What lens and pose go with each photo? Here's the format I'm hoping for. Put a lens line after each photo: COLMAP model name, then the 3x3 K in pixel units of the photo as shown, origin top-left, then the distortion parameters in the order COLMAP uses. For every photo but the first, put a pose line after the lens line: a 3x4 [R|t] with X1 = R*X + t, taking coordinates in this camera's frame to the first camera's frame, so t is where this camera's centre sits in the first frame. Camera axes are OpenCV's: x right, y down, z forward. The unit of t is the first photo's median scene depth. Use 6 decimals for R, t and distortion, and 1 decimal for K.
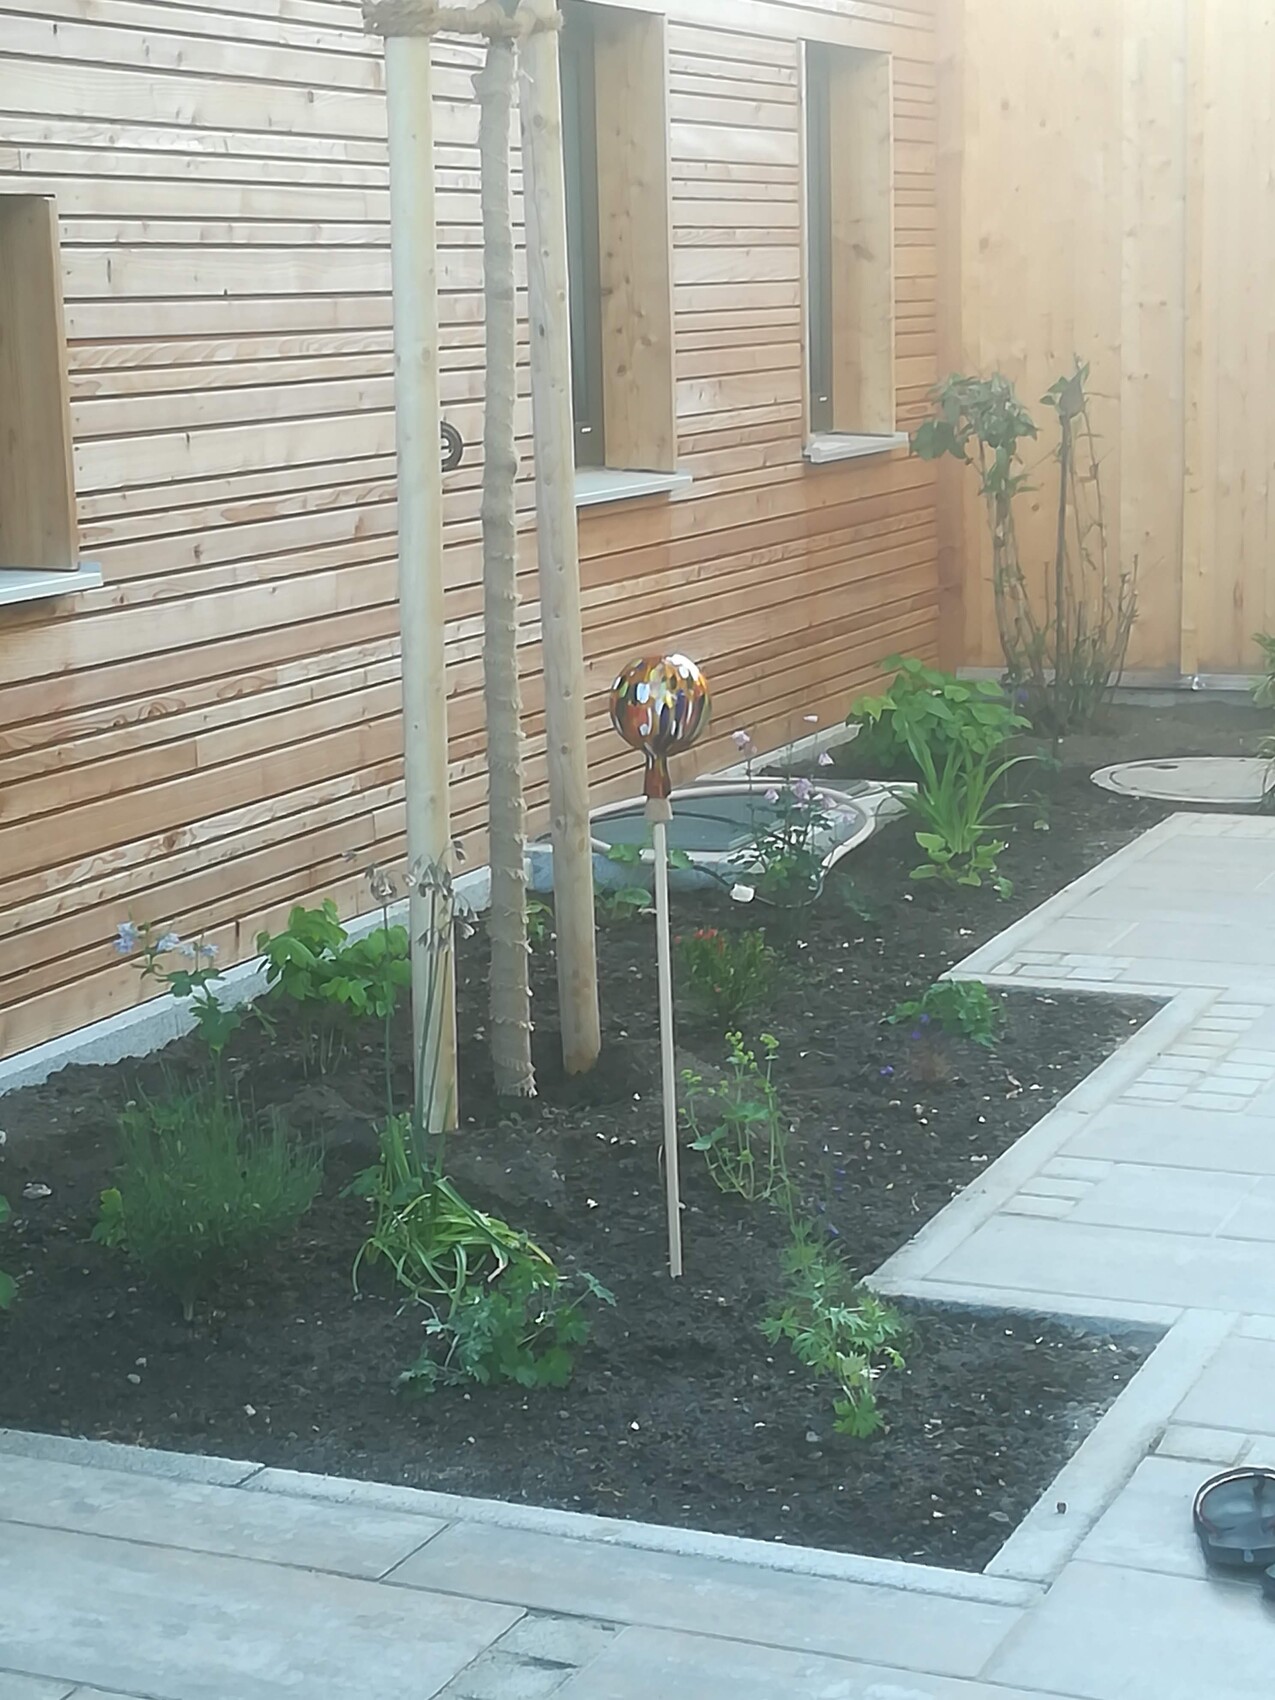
lens RADIAL K [[3166.6, 0, 624.6], [0, 3166.6, 852.8], [0, 0, 1]] dist [0.092357, 0.000000]
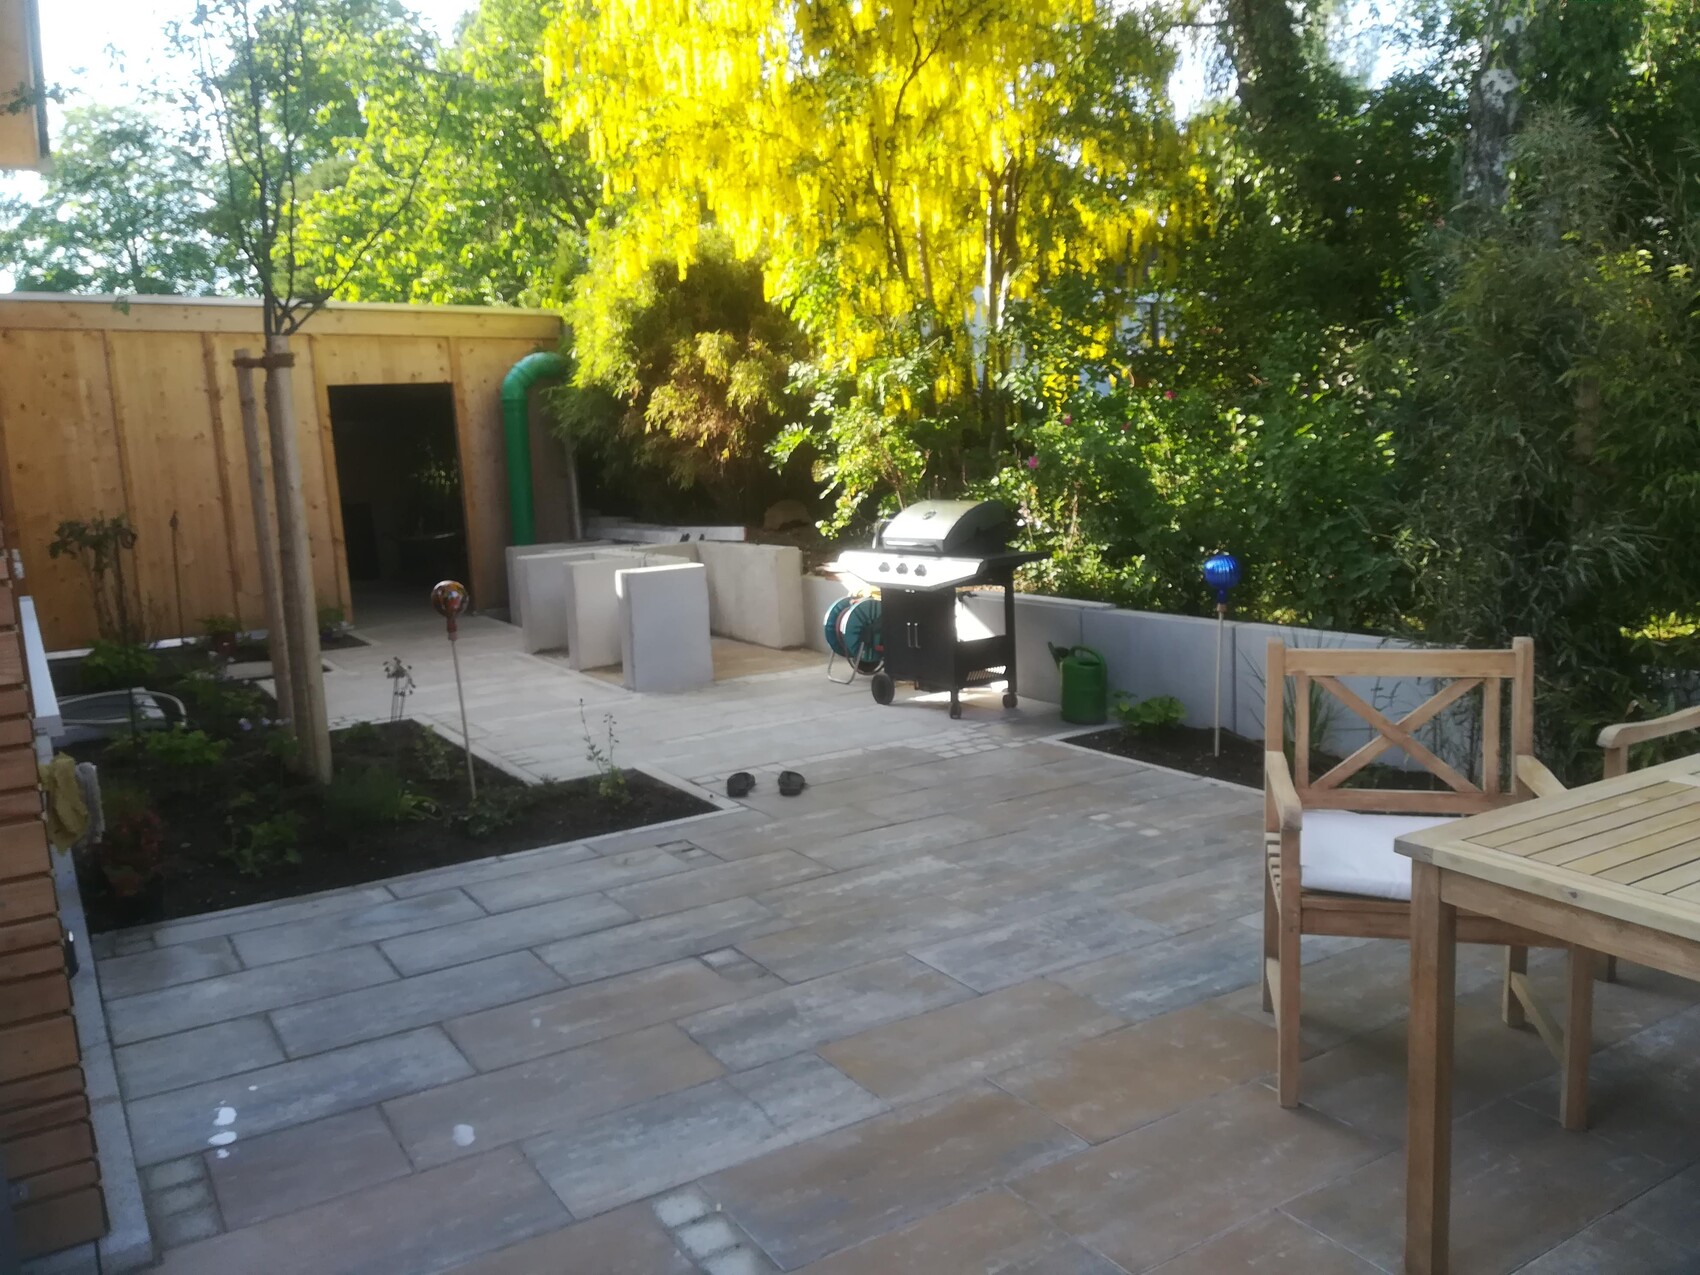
lens RADIAL K [[1298.6, 0, 832.2], [0, 1298.6, 637.9], [0, 0, 1]] dist [0.038145, -0.056806]
pose [[0.583921, -0.130431, 0.801264, -0.500888], [0.183531, 0.982664, 0.026212, 0.013642], [-0.790792, 0.131751, 0.597737, 0.018709]]
